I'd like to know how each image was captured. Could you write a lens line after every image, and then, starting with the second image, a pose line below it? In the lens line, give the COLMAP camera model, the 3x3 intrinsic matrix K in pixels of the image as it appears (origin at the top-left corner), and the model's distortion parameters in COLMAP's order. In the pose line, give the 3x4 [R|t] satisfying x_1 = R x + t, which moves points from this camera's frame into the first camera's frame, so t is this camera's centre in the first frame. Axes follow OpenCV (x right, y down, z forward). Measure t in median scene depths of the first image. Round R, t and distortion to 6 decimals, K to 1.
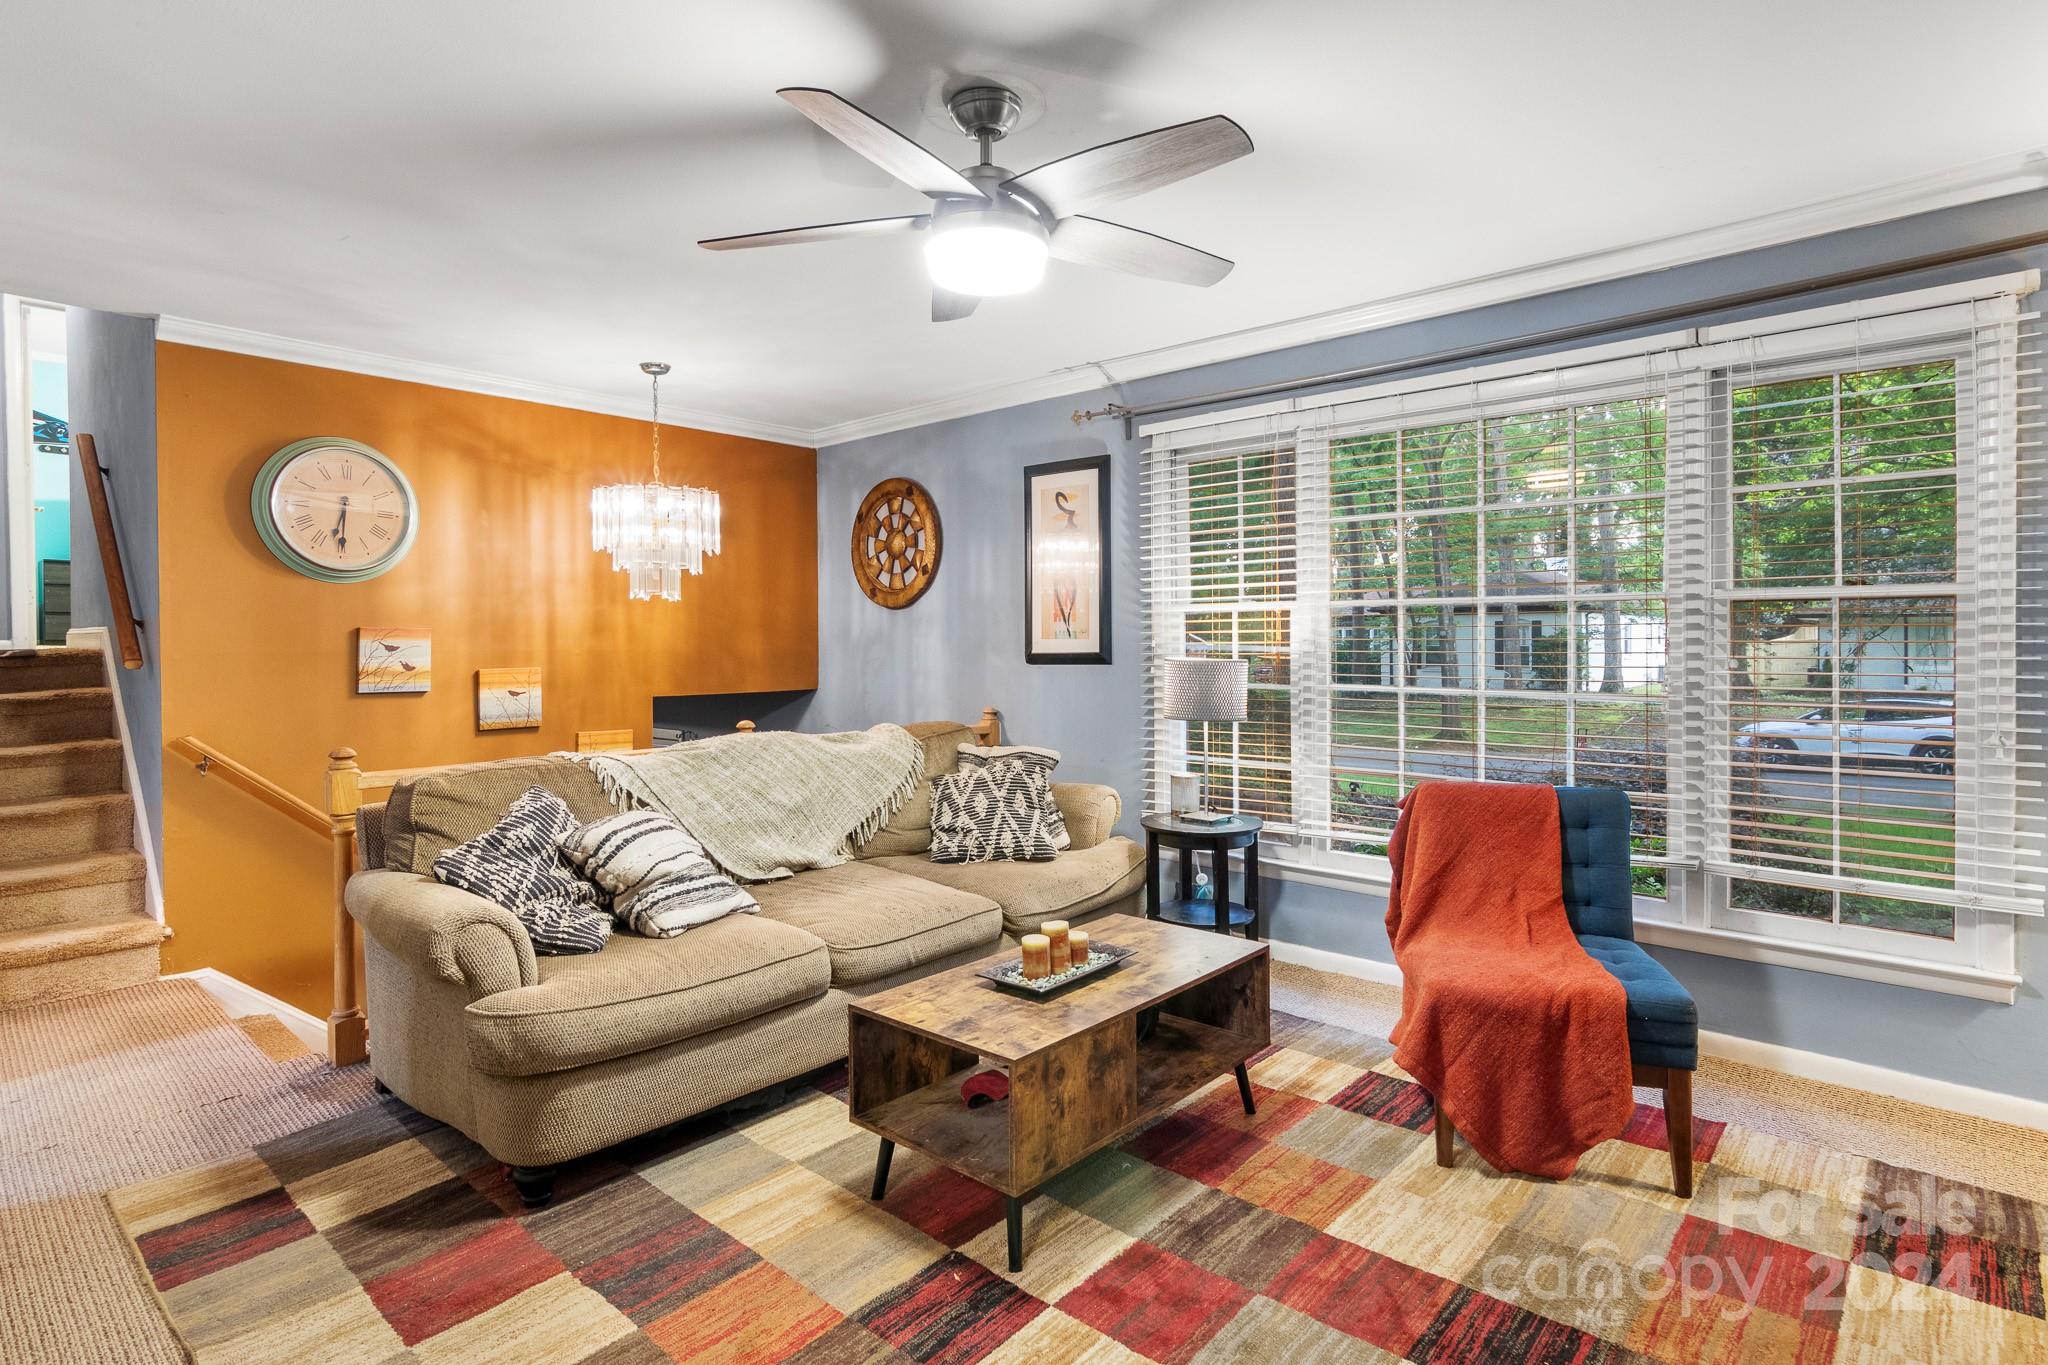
lens RADIAL K [[1050.1, 0, 1019.6], [0, 1050.1, 661.6], [0, 0, 1]] dist [-0.001140, 0.000342]
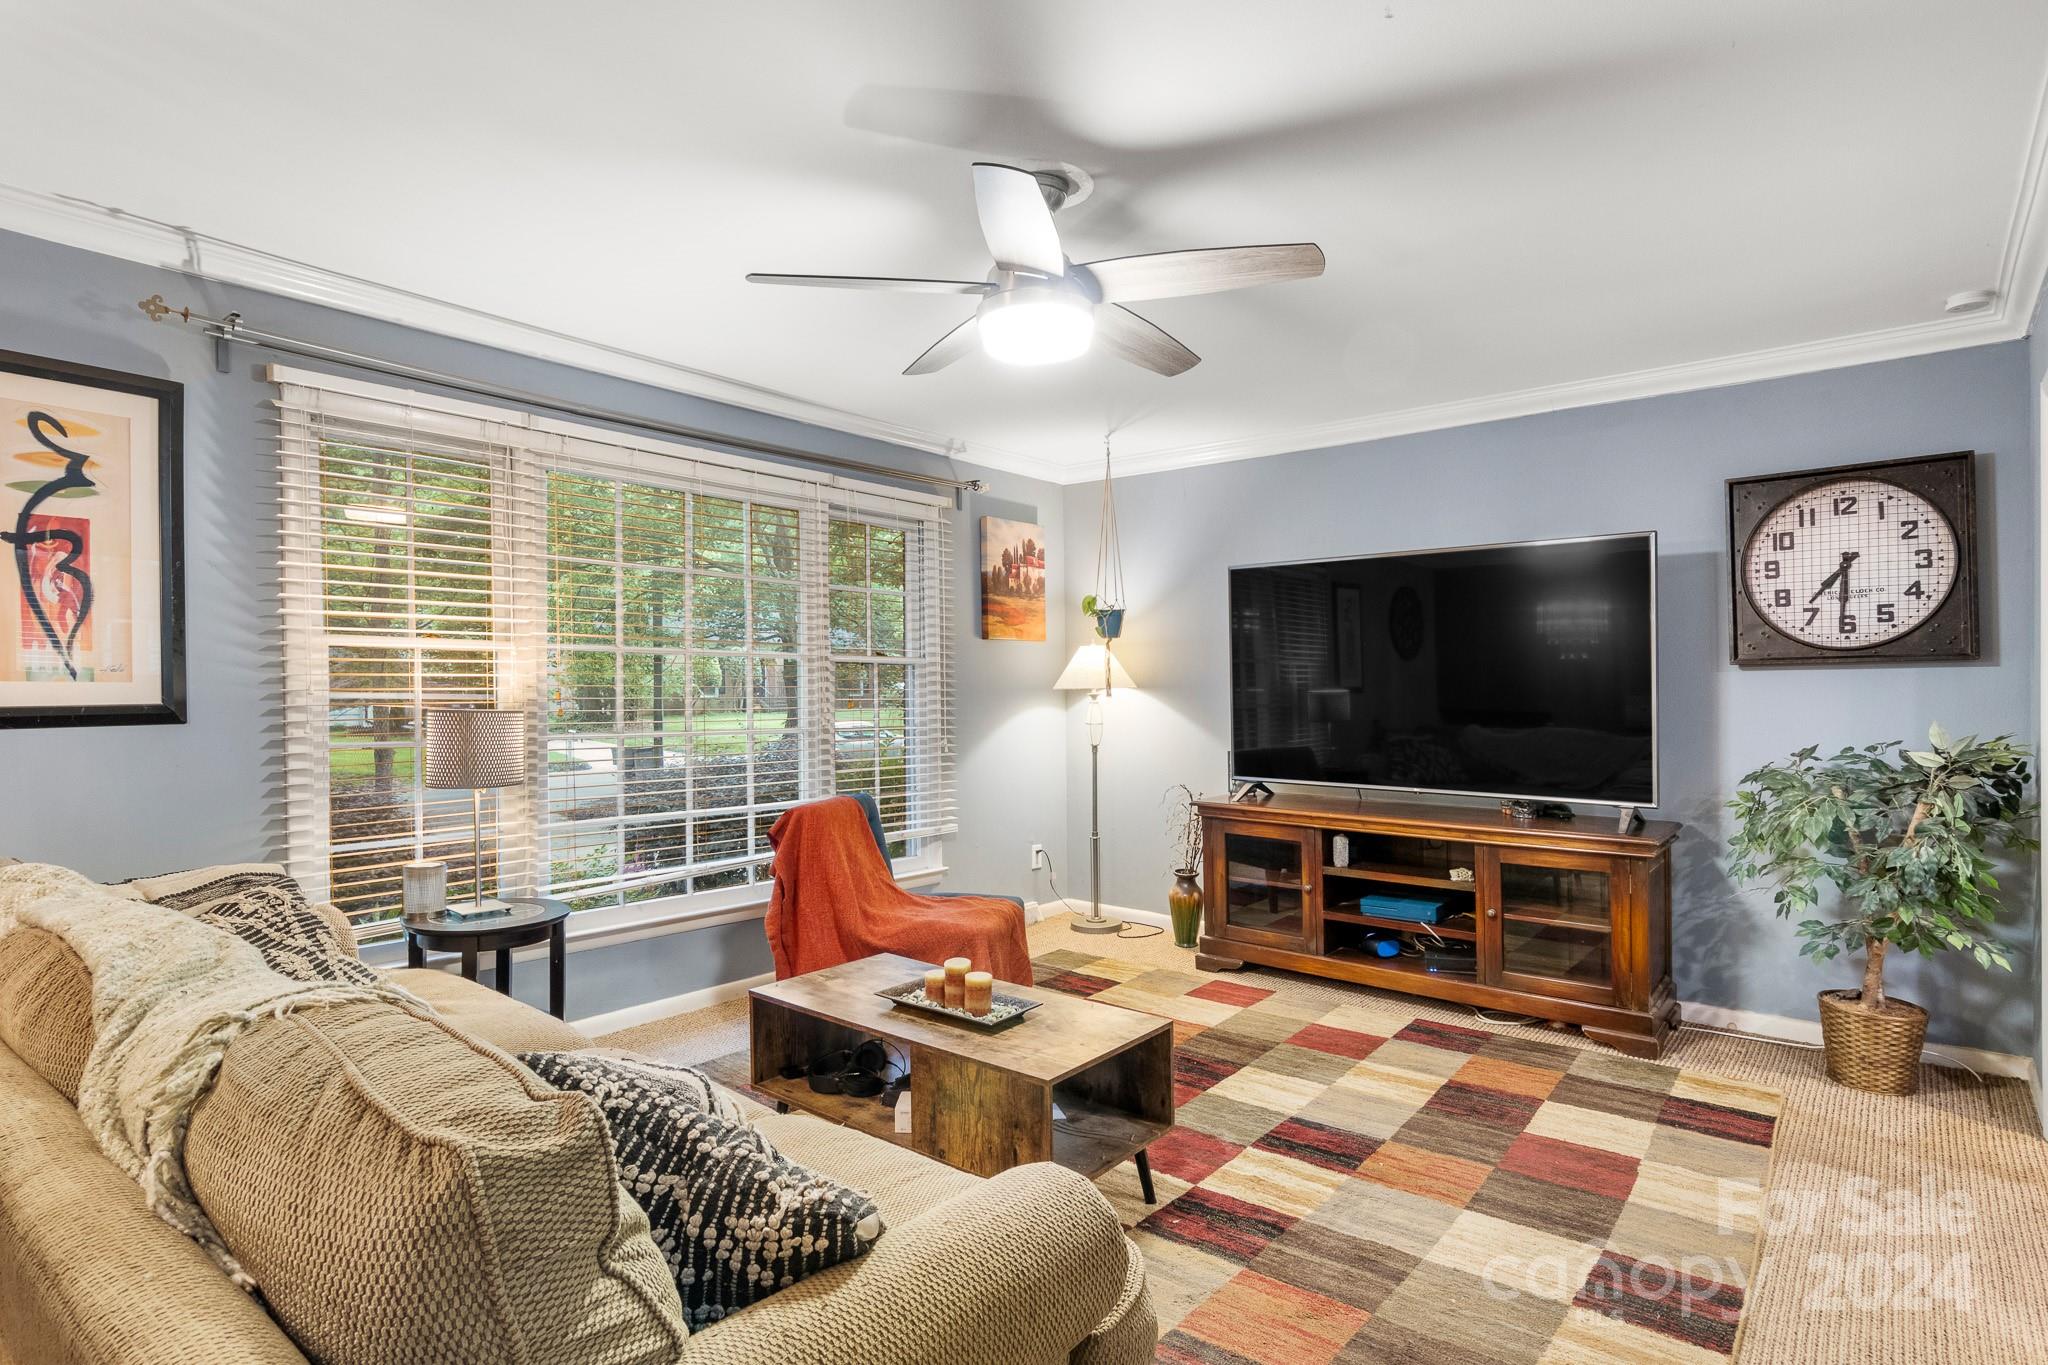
lens RADIAL K [[1050.1, 0, 1029.5], [0, 1050.1, 676.9], [0, 0, 1]] dist [-0.001140, 0.000342]
pose [[-0.037991, 0.011630, 0.999210, -0.574020], [0.013423, 0.999848, -0.011127, -0.011263], [-0.999188, 0.012990, -0.038141, 0.548574]]
